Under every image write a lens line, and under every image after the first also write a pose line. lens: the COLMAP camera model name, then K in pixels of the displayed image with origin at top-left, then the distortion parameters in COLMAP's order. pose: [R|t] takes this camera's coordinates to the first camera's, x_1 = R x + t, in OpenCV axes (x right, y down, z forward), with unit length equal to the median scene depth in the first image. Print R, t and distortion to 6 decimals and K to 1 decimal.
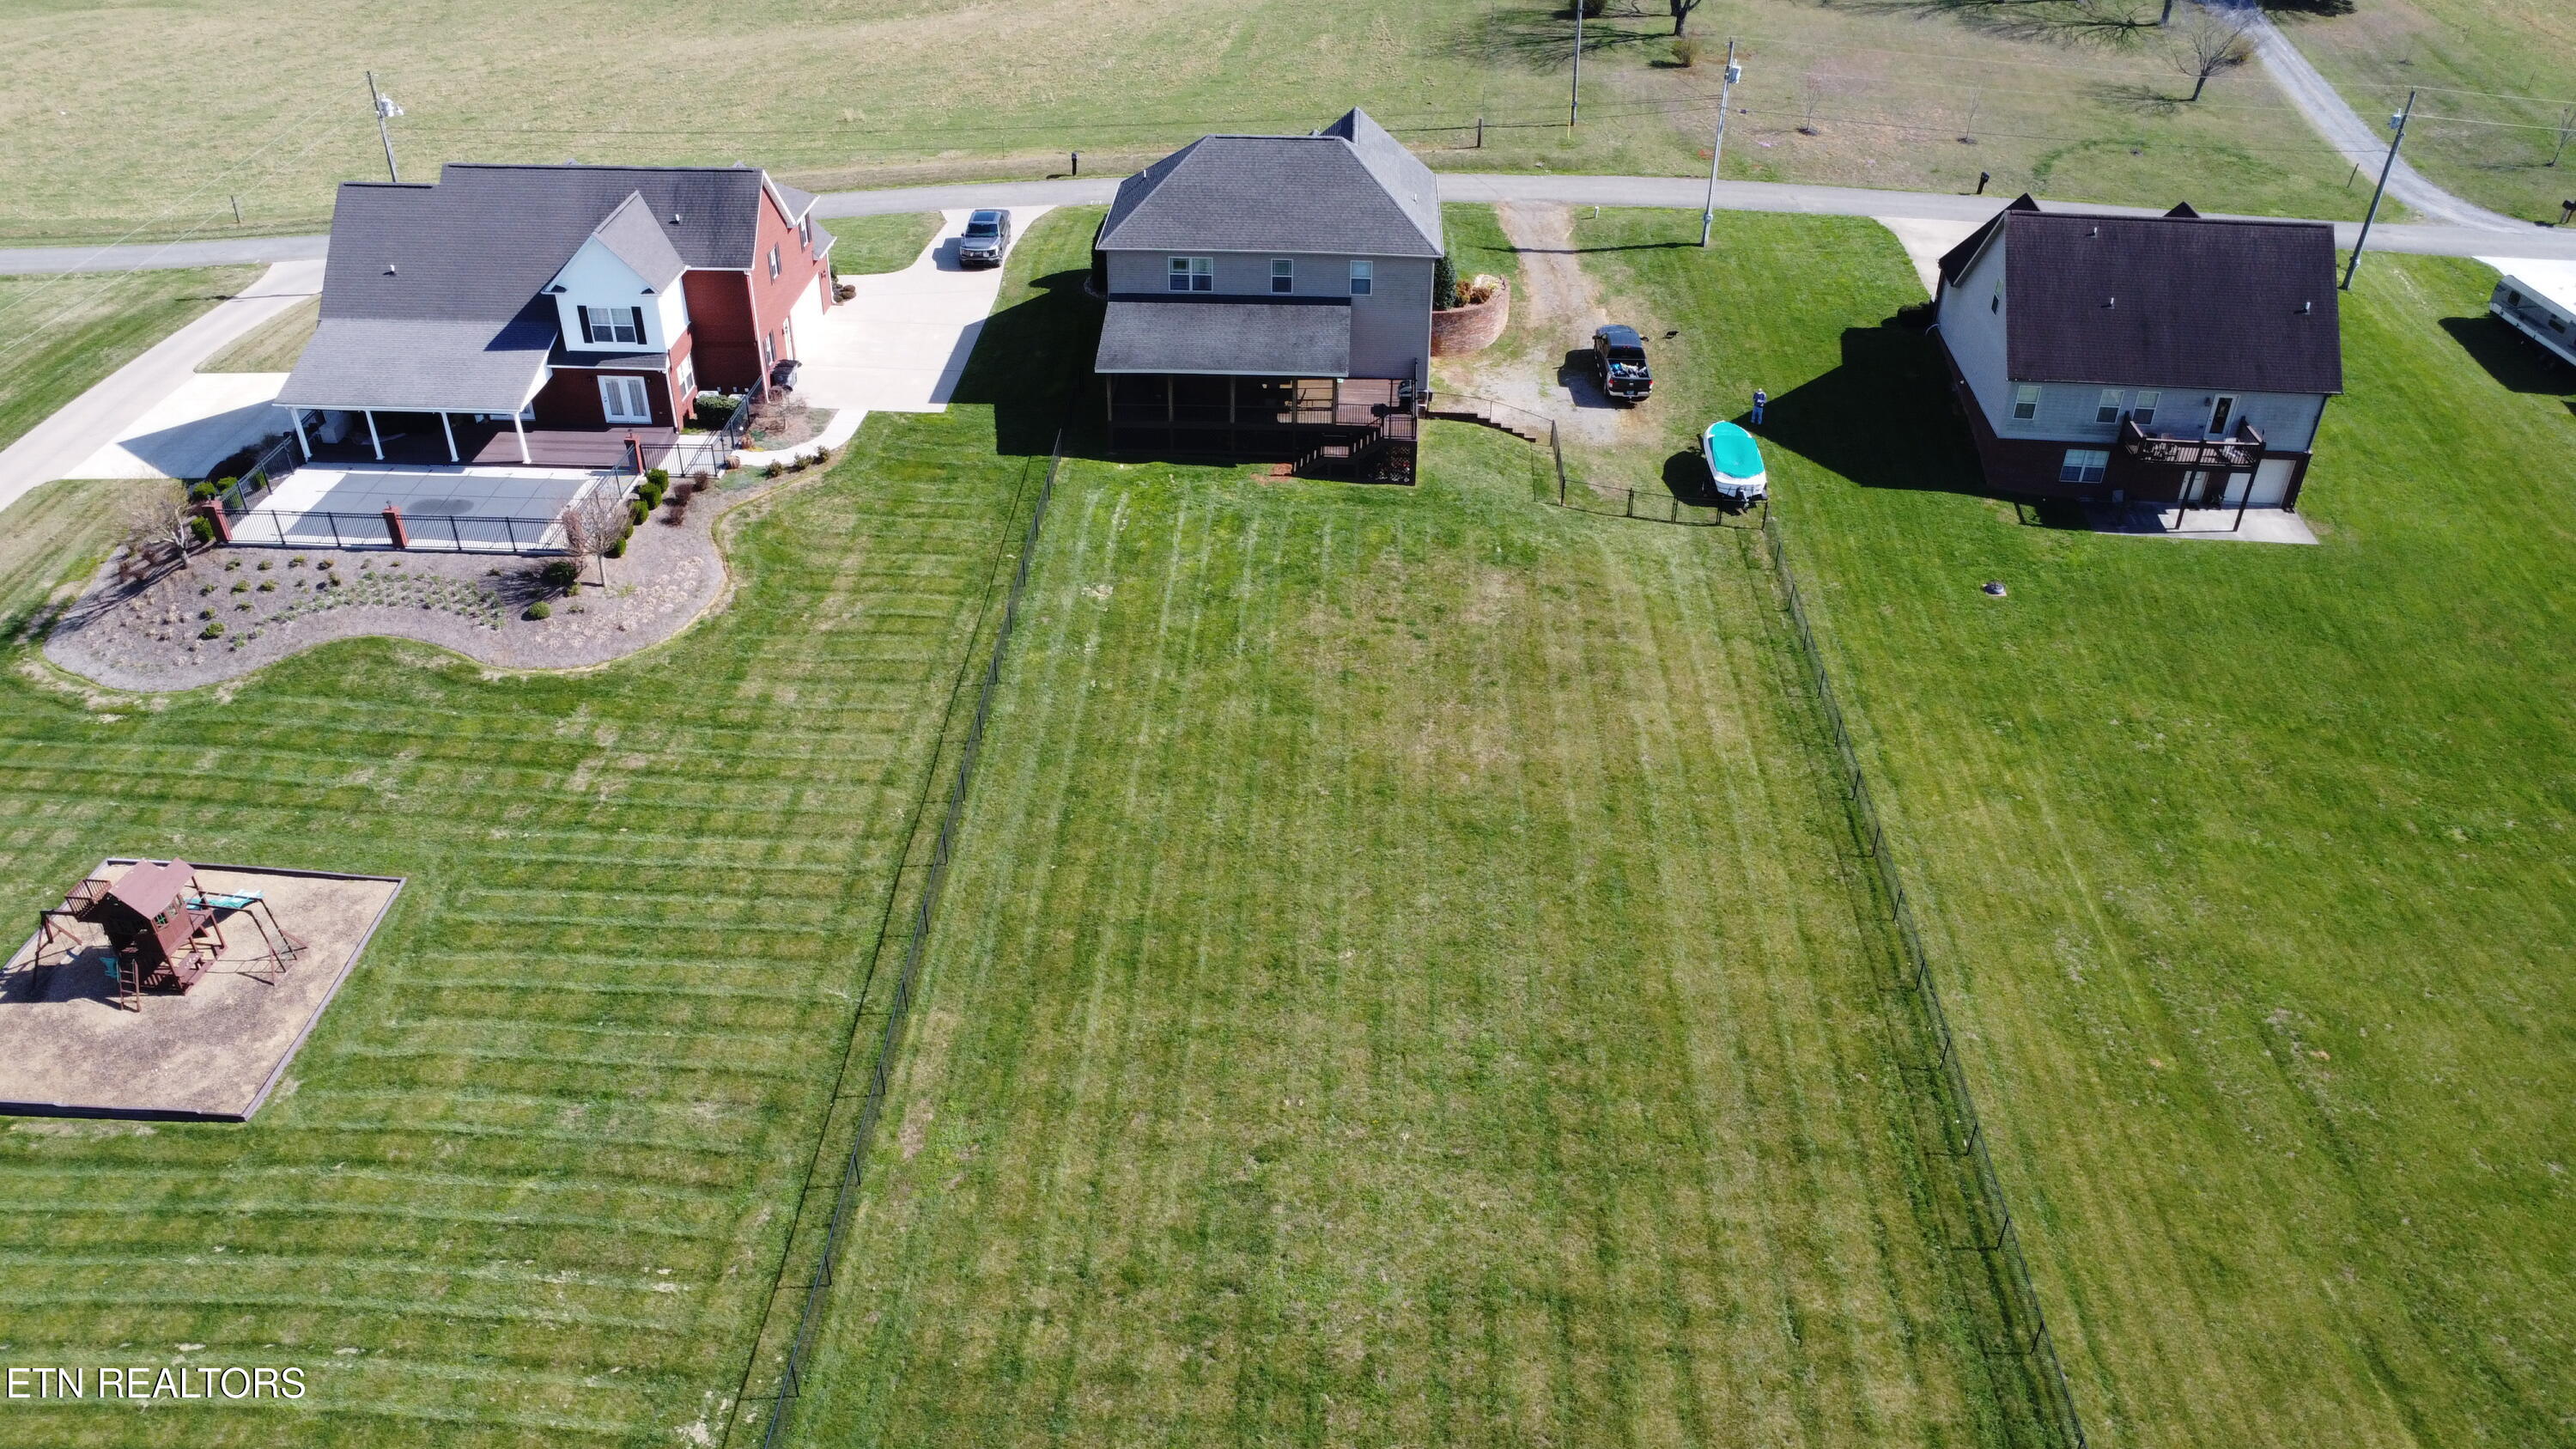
lens RADIAL K [[1920.2, 0, 1288.0], [0, 1920.2, 724.5], [0, 0, 1]] dist [-0.013728, -0.001597]
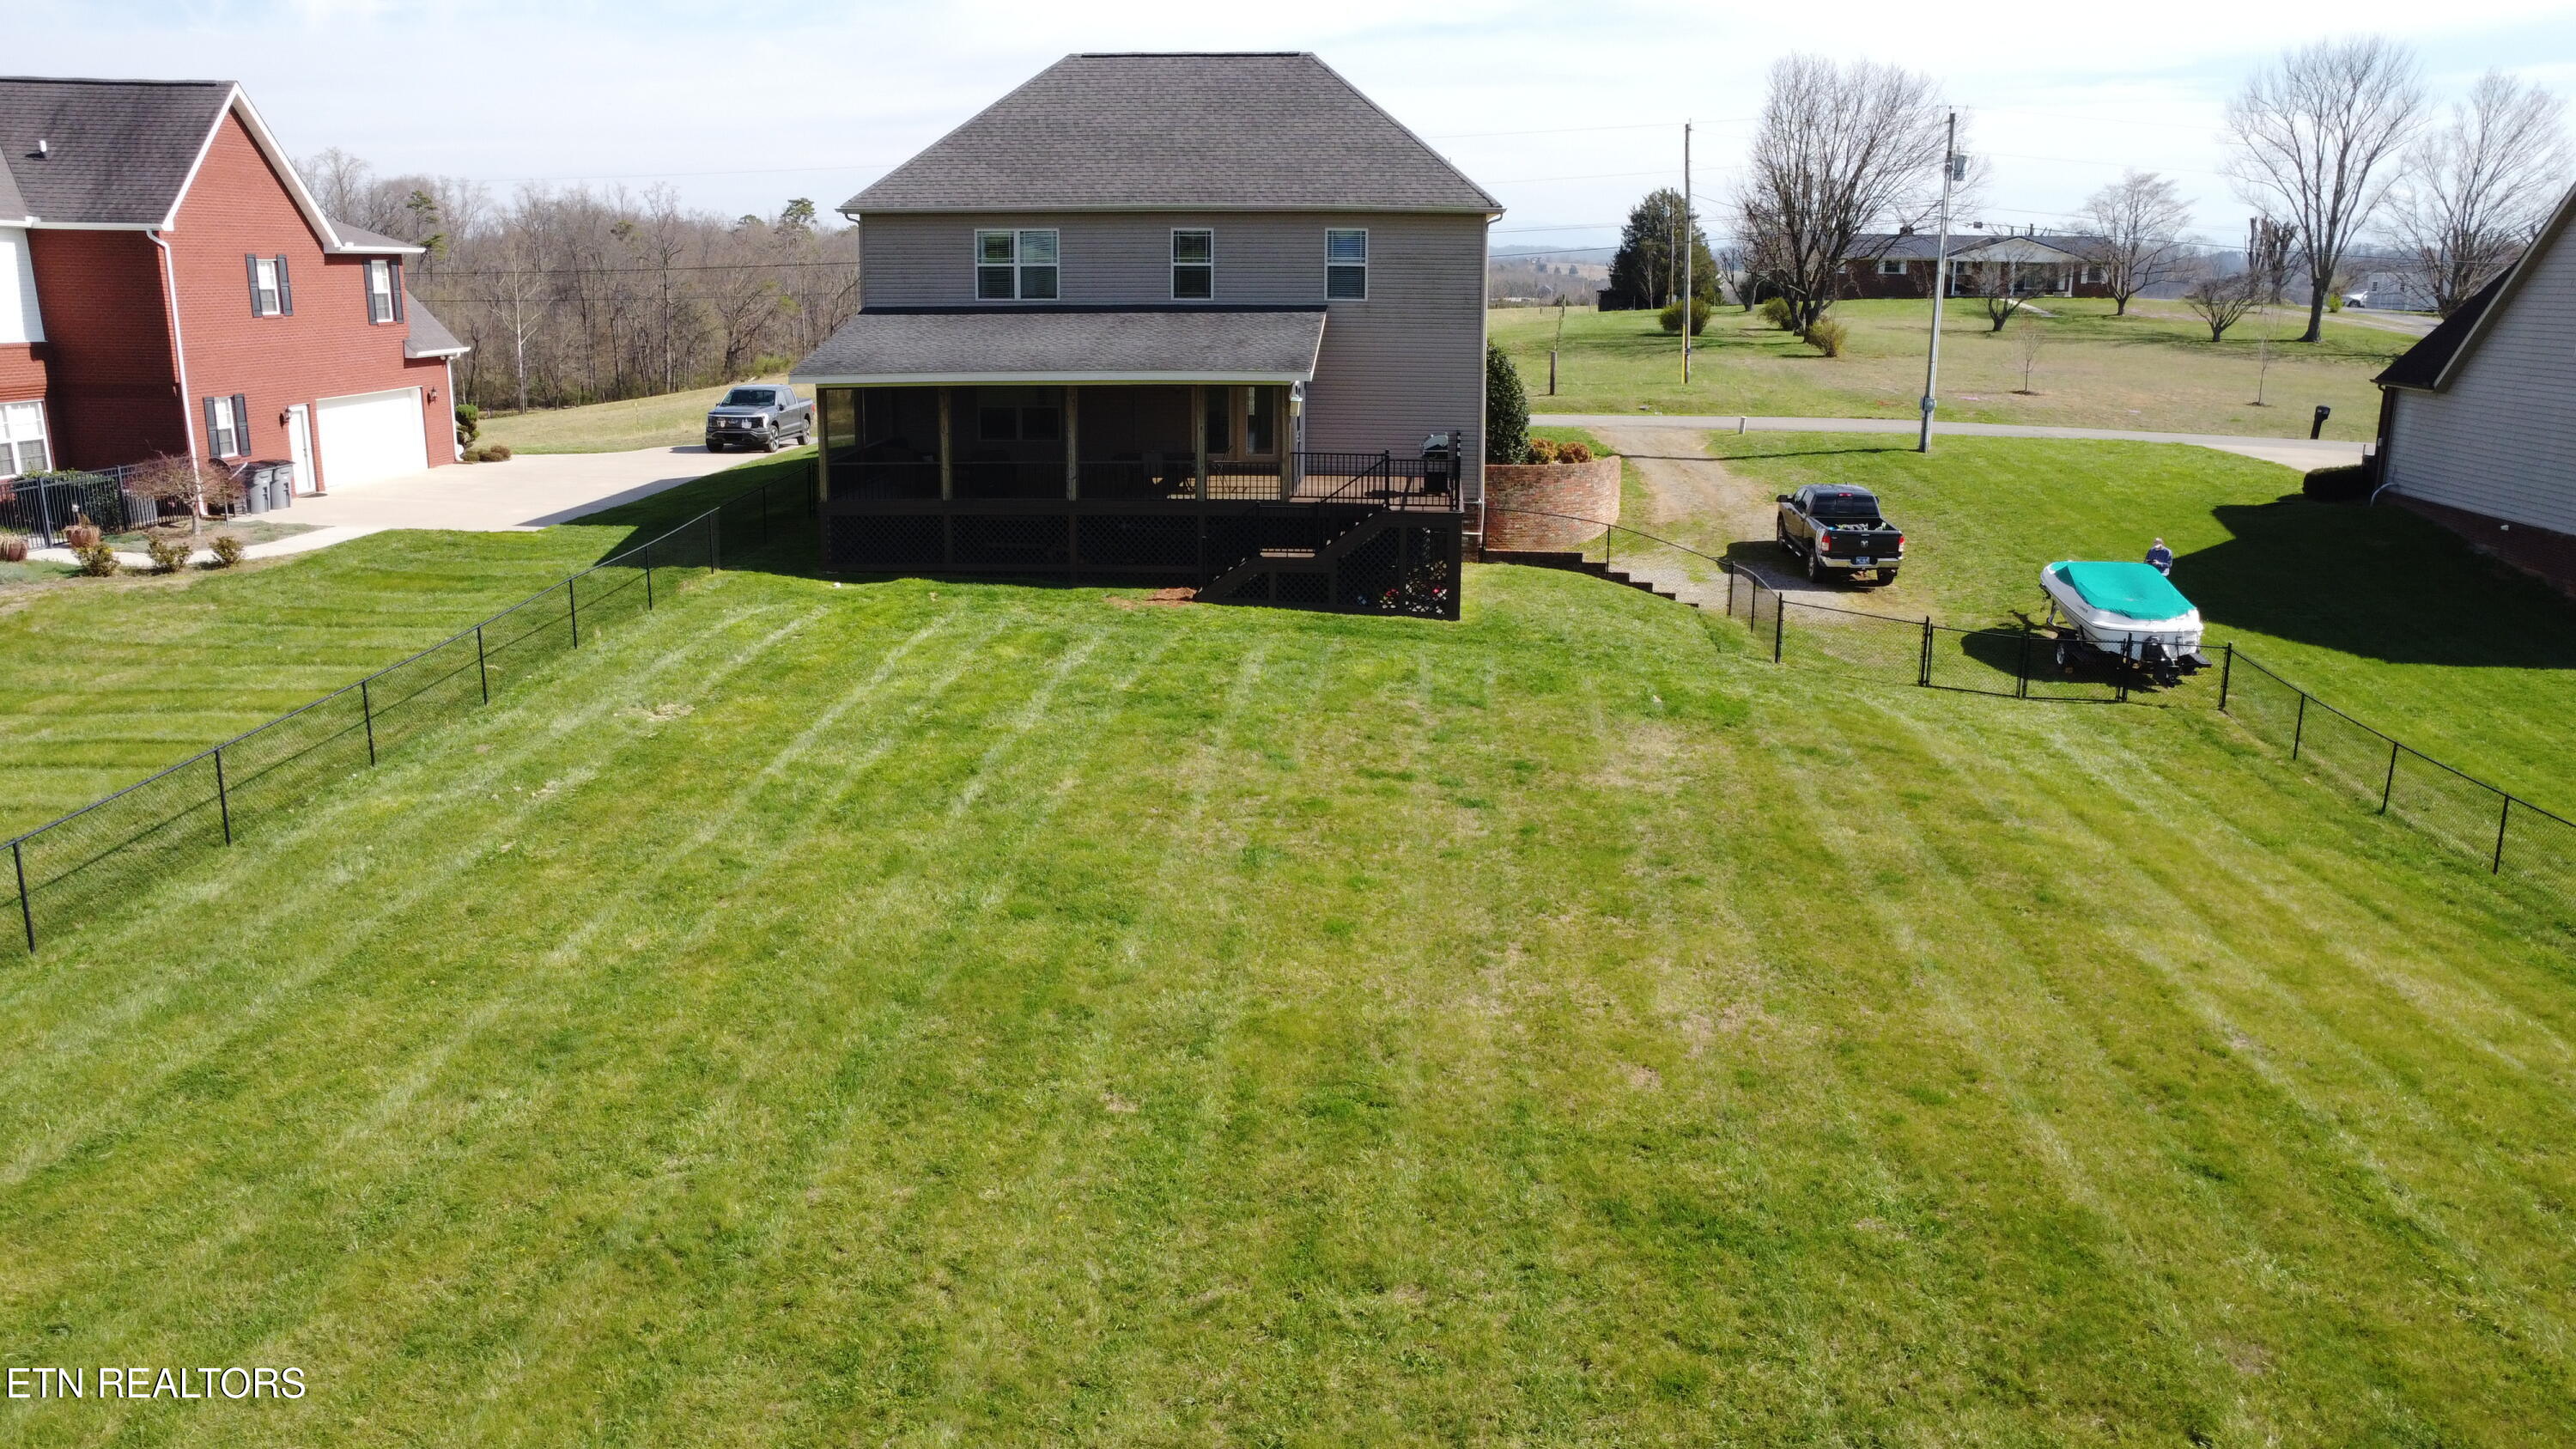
lens RADIAL K [[1958.4, 0, 1285.8], [0, 1958.4, 706.2], [0, 0, 1]] dist [-0.134760, 0.225747]
pose [[0.999567, 0.004013, -0.029146, 0.040448], [-0.013925, 0.937207, -0.348497, 0.063057], [0.025917, 0.348752, 0.936857, 0.596657]]
